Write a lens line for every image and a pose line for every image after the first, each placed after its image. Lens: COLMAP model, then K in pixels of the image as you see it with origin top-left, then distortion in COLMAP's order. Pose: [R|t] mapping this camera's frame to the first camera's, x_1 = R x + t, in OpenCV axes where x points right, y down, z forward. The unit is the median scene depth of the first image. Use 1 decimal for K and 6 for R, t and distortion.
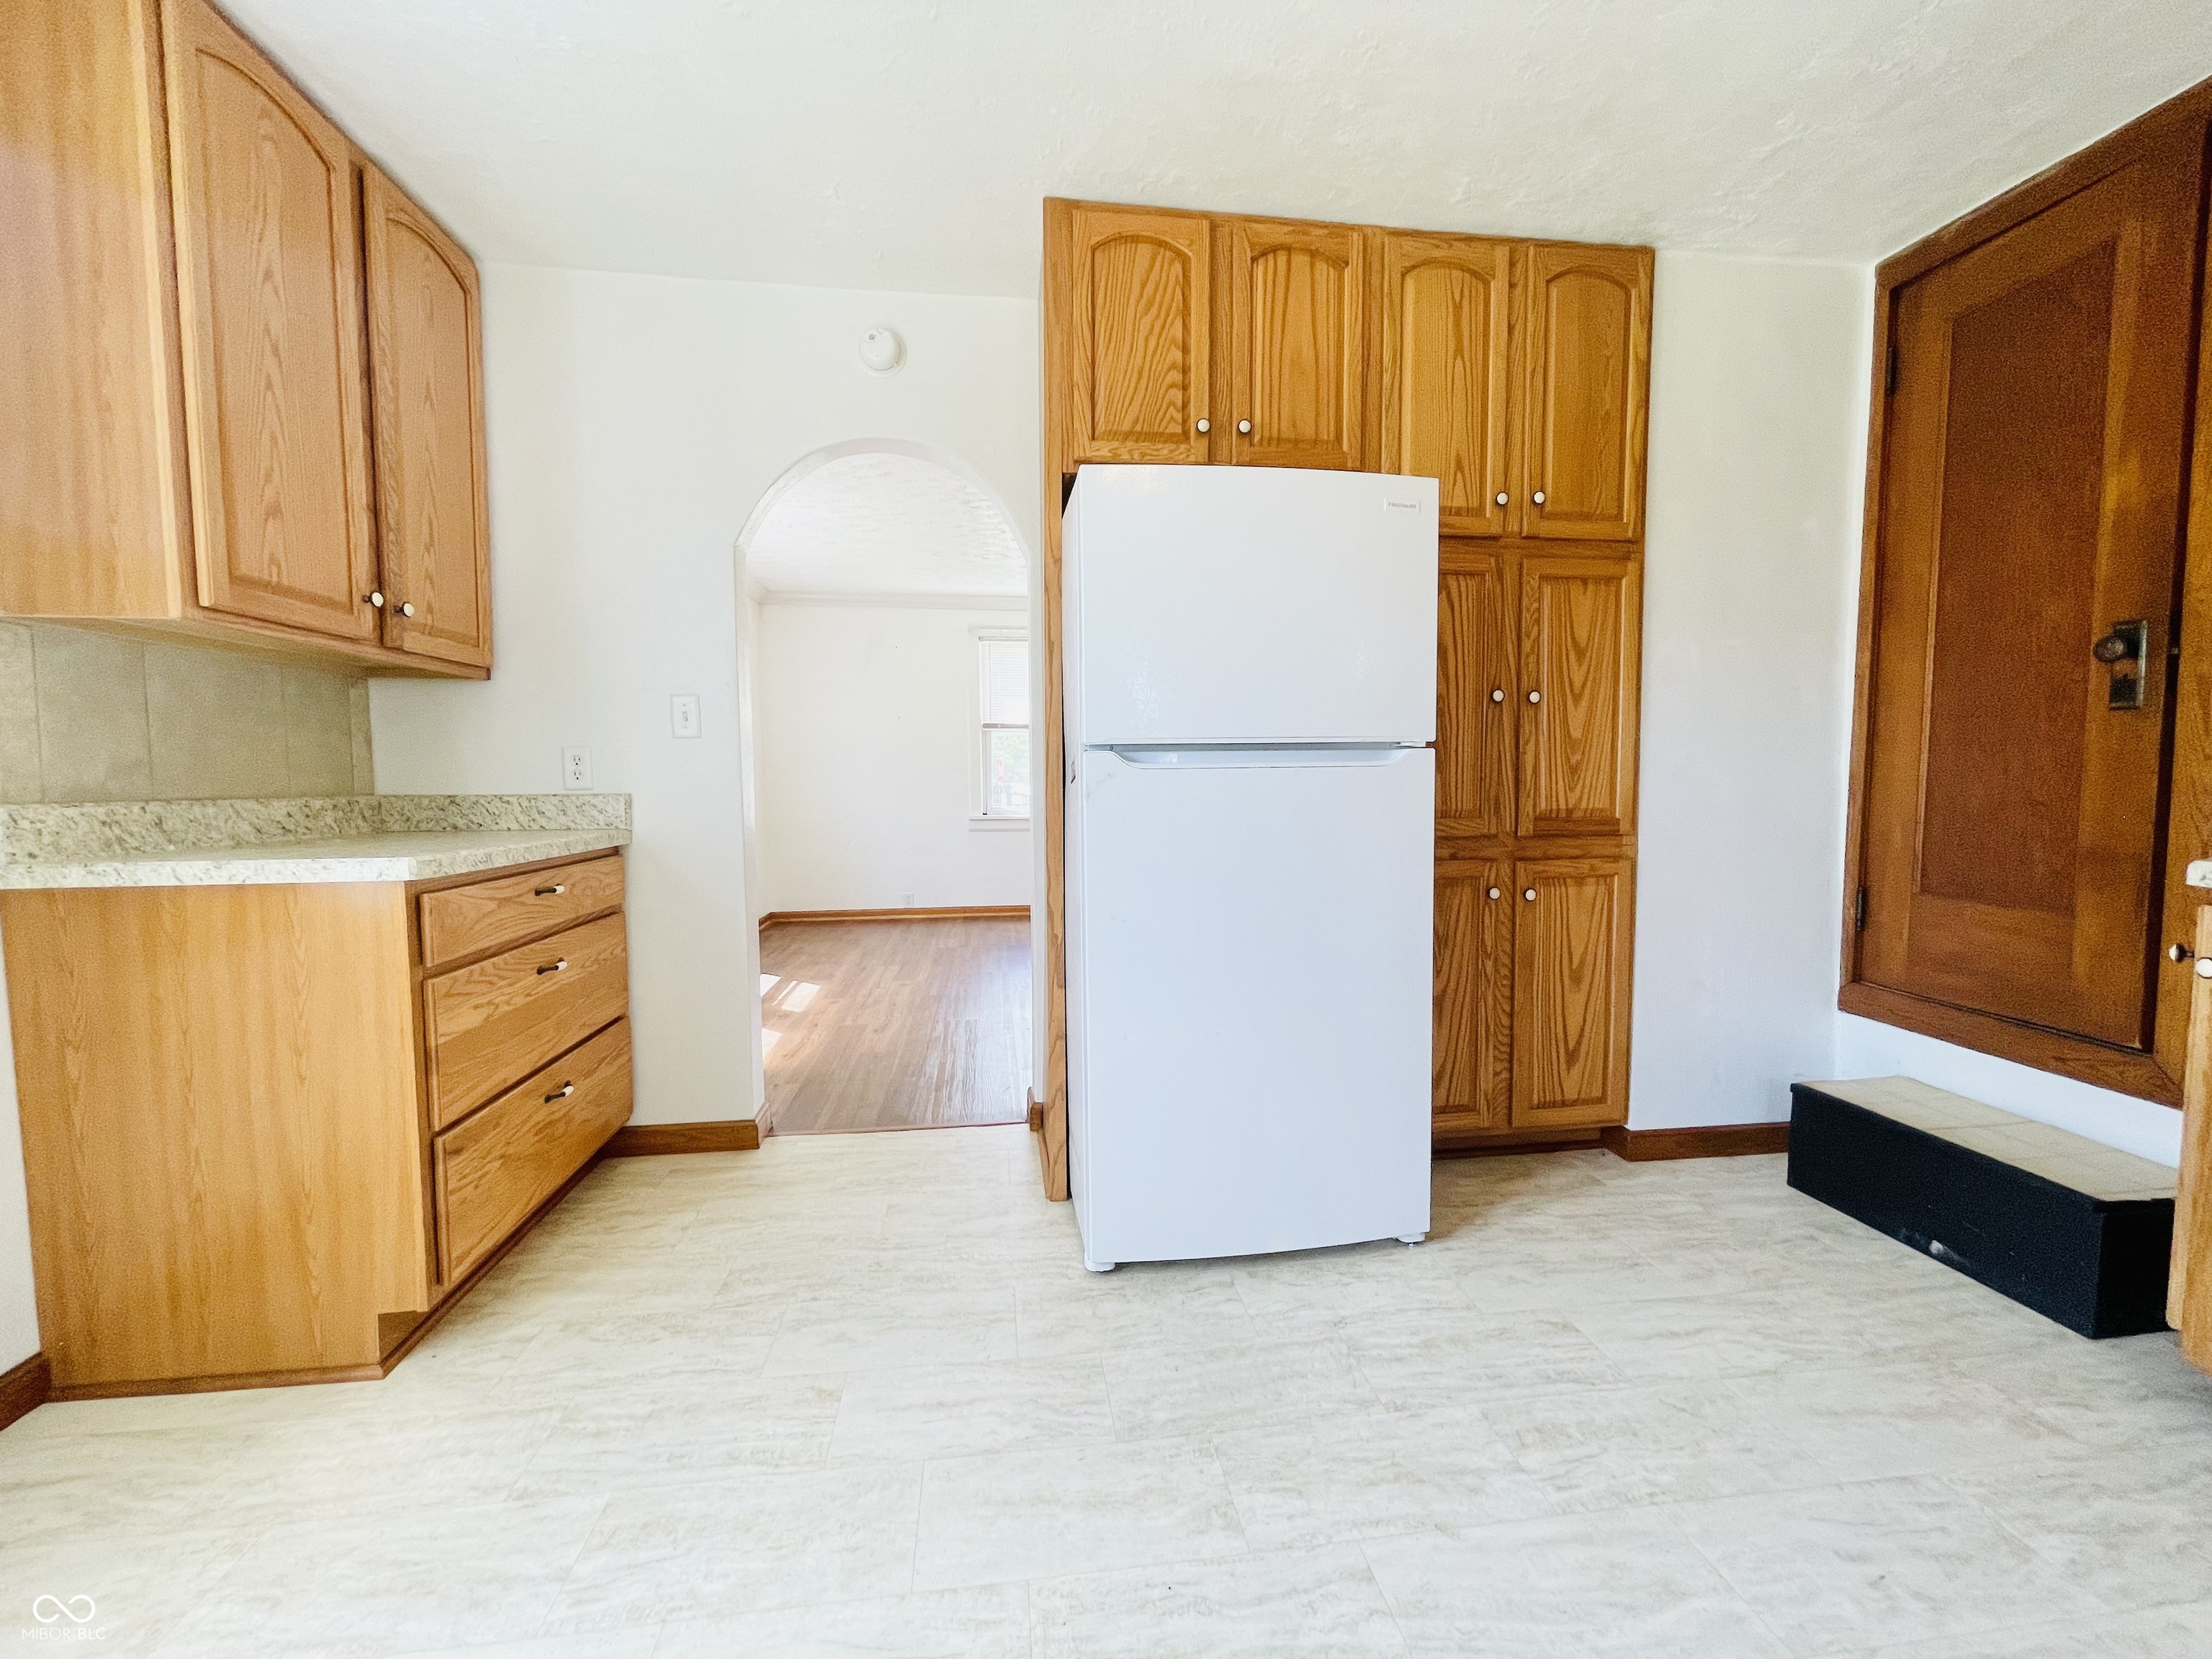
lens RADIAL K [[892.9, 0, 1117.7], [0, 892.9, 836.8], [0, 0, 1]] dist [-0.004336, 0.000838]
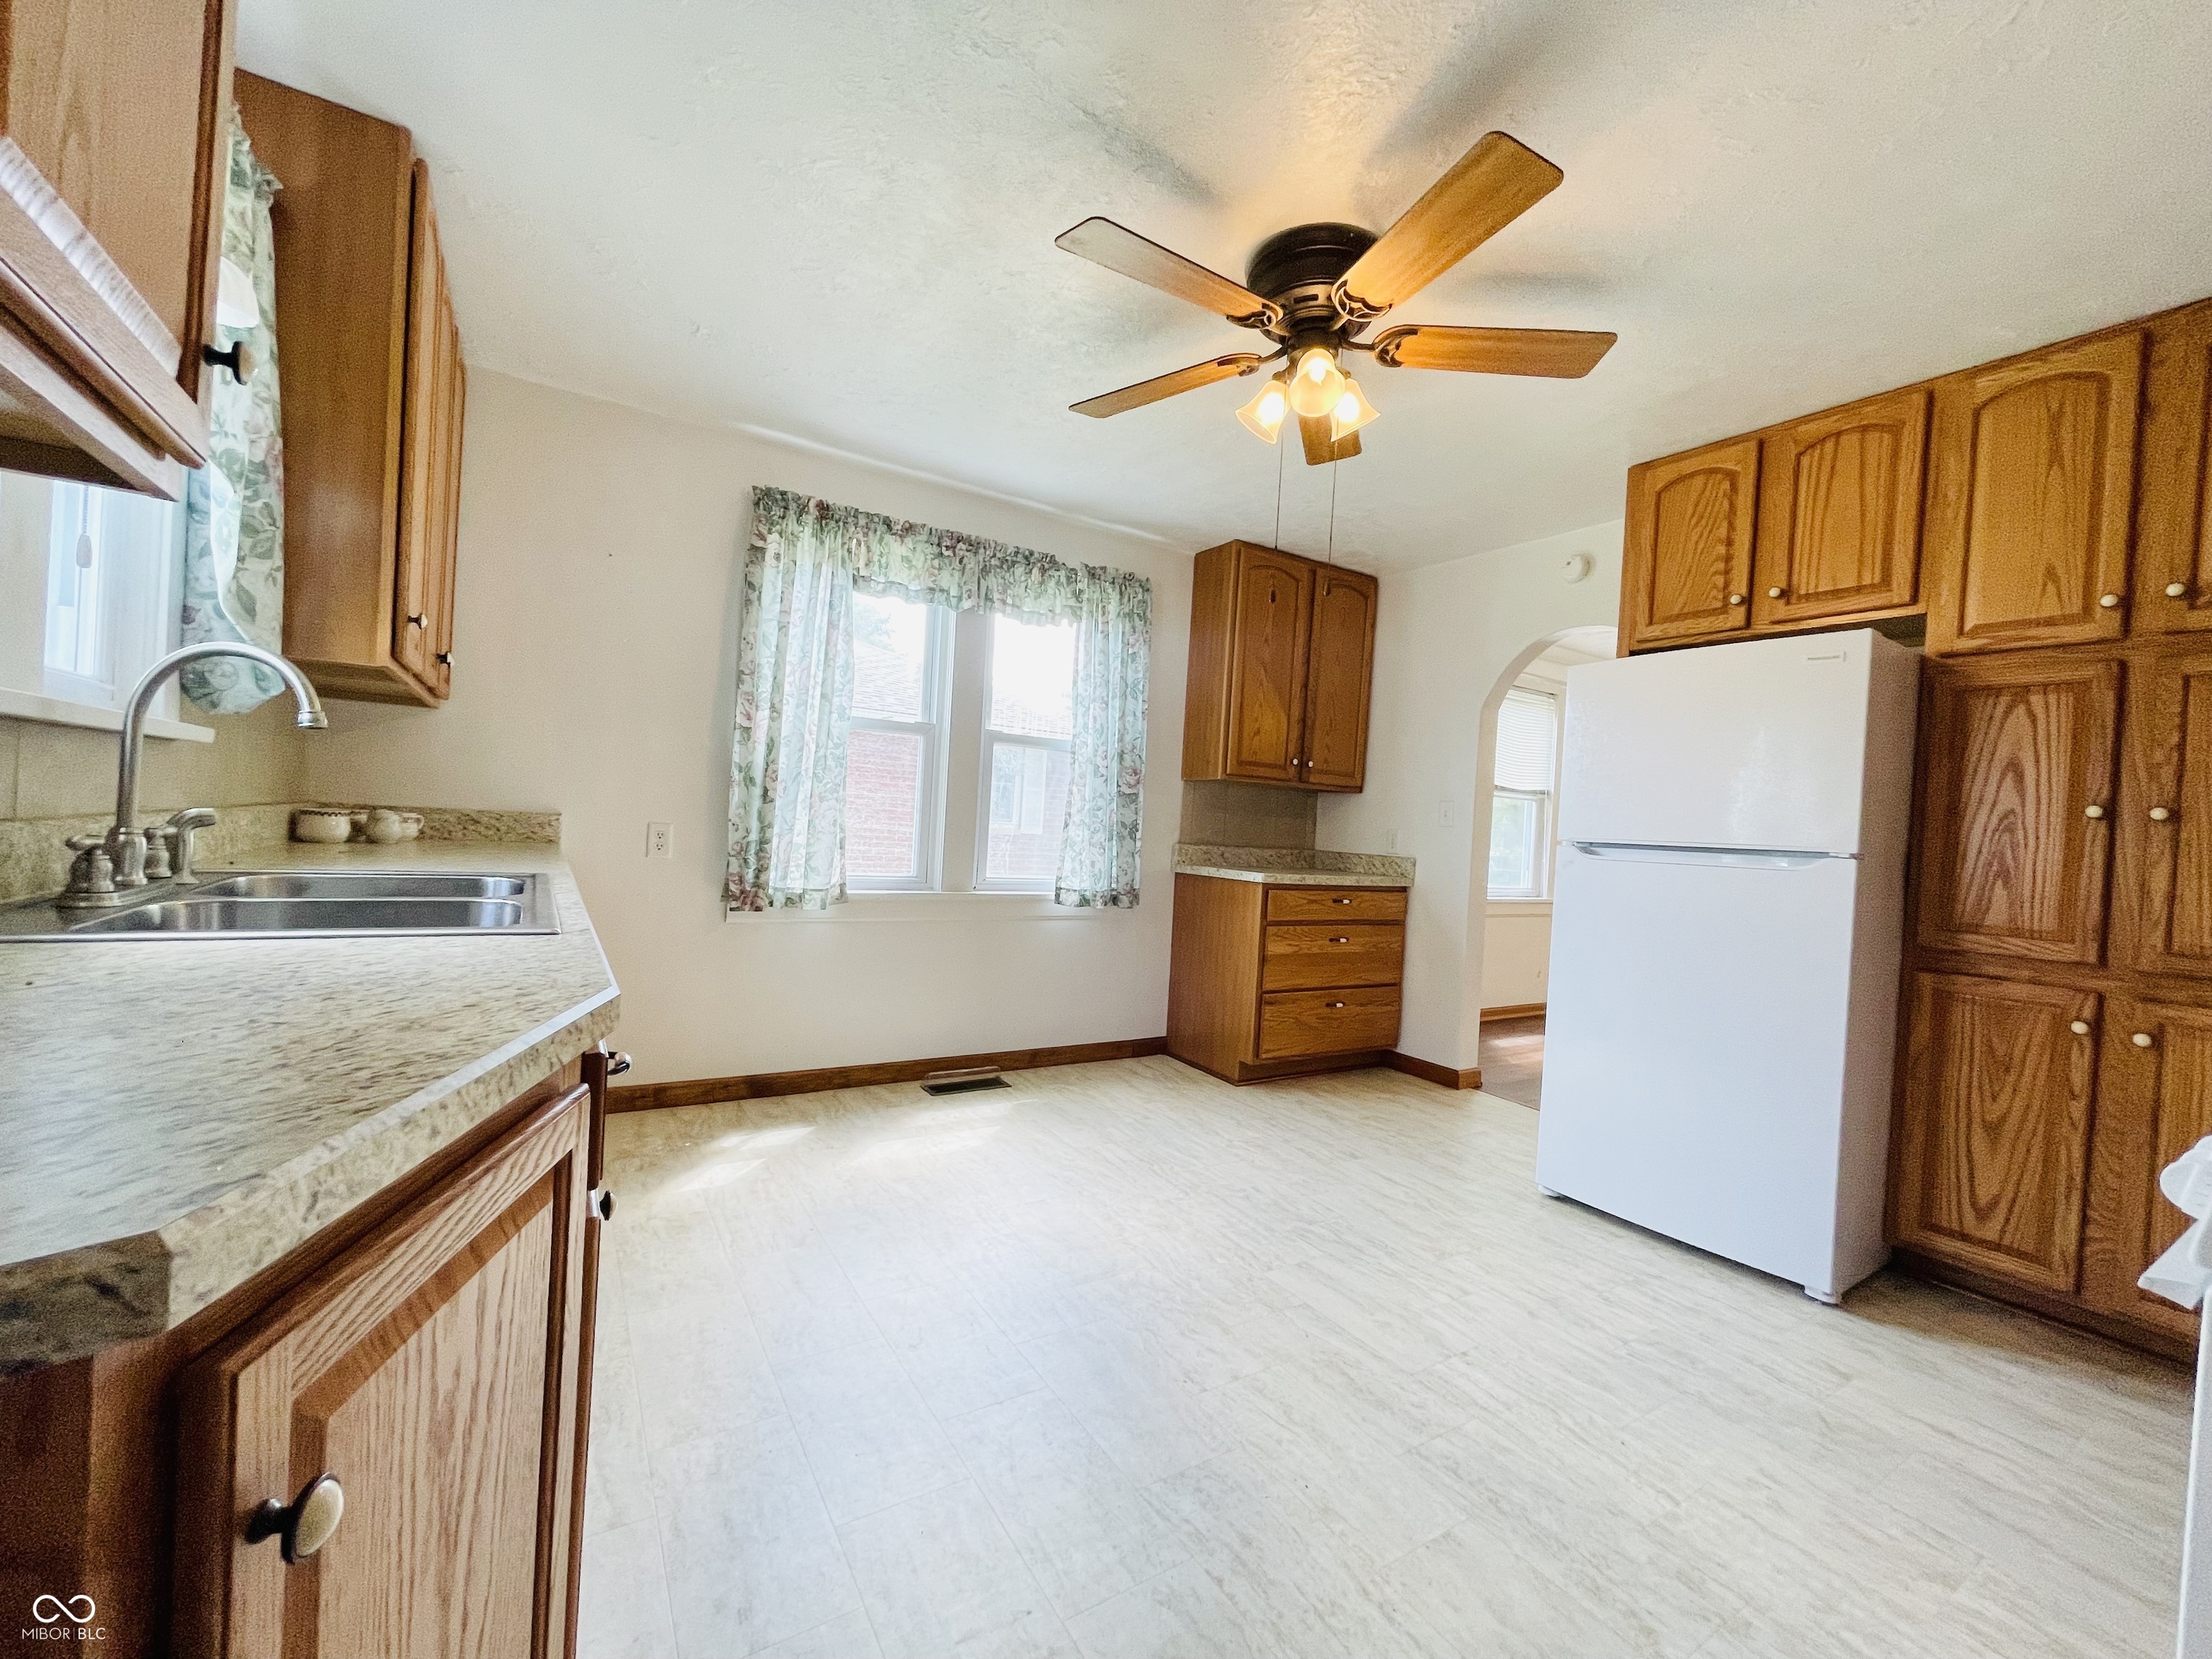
lens RADIAL K [[892.9, 0, 1122.7], [0, 892.9, 834.7], [0, 0, 1]] dist [-0.004336, 0.000838]
pose [[0.437051, 0.041398, -0.898483, 0.891642], [-0.118022, 0.992943, -0.011660, -0.006784], [0.891660, 0.111136, 0.438853, -0.313971]]
